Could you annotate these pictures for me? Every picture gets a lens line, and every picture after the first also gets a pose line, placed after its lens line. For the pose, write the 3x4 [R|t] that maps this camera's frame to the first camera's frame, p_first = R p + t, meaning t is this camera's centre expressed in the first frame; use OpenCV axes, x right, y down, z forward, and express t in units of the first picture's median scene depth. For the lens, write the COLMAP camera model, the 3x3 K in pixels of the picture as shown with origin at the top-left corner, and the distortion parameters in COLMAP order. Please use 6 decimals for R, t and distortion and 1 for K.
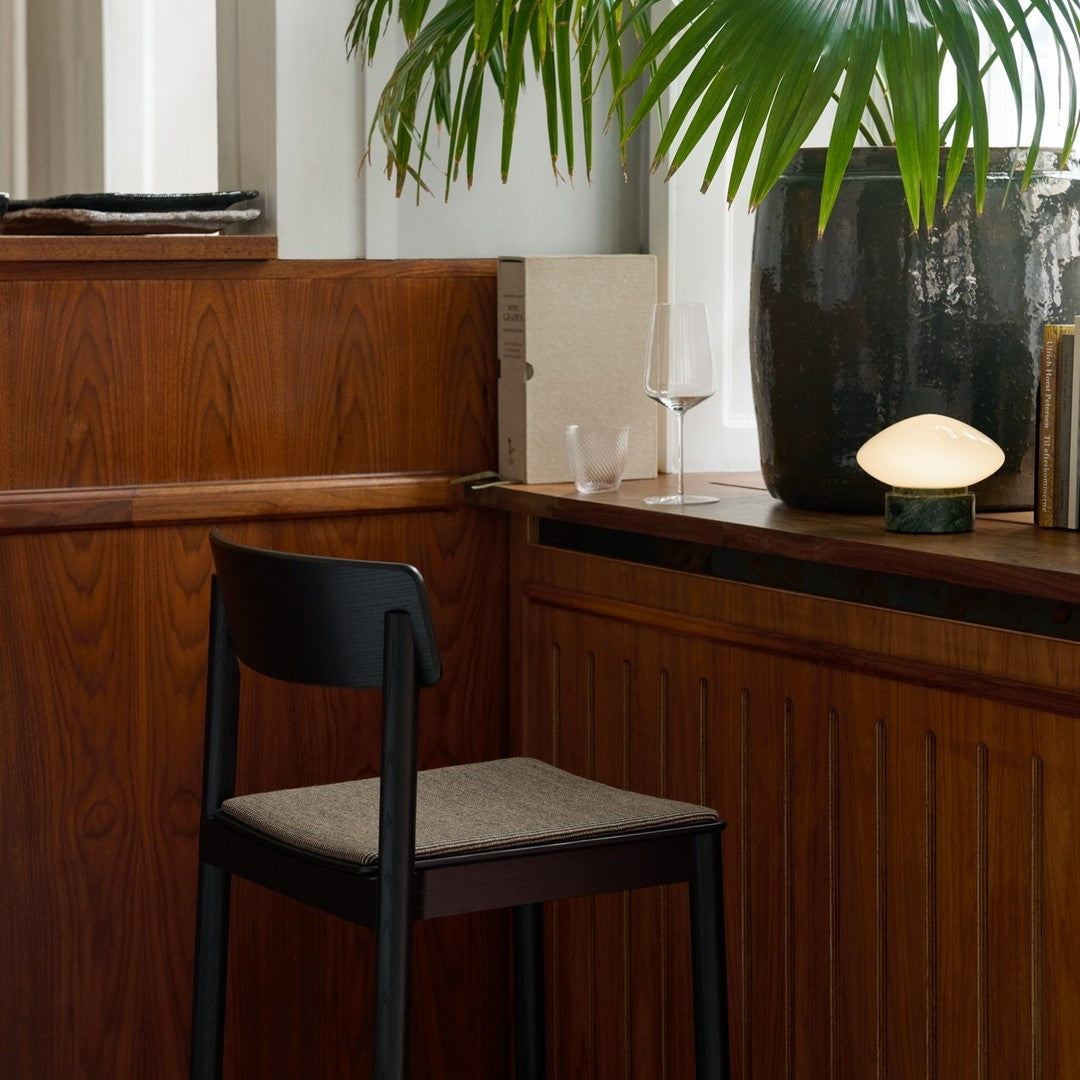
lens RADIAL K [[2965.6, 0, 540.0], [0, 2965.6, 535.2], [0, 0, 1]] dist [-0.001231, 0.000000]
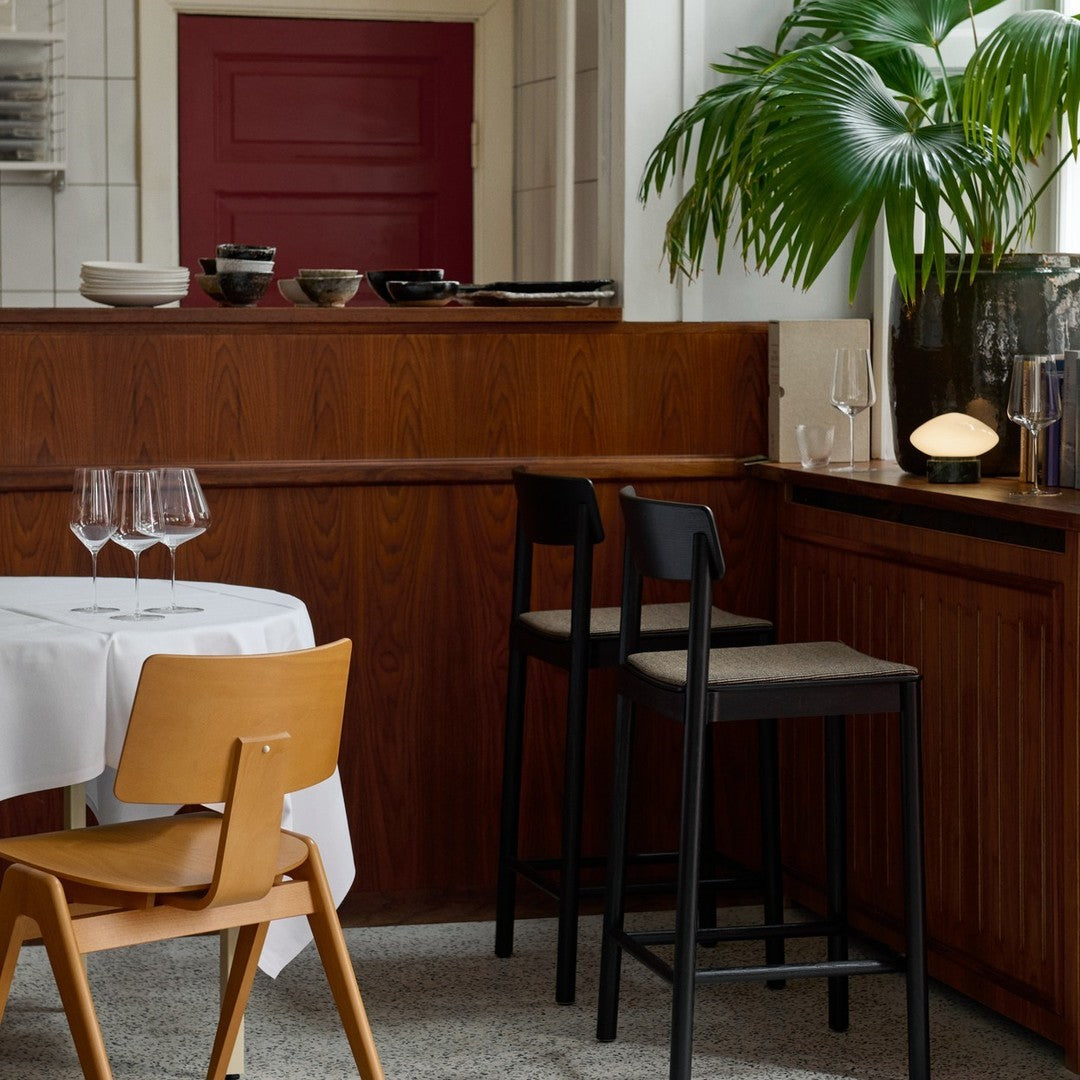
lens RADIAL K [[2965.6, 0, 540.4], [0, 2965.6, 541.7], [0, 0, 1]] dist [-0.001231, 0.000000]
pose [[0.961957, 0.021058, -0.272389, 0.317519], [-0.027602, 0.999415, -0.020217, 0.062955], [0.271804, 0.026966, 0.961975, -0.584956]]
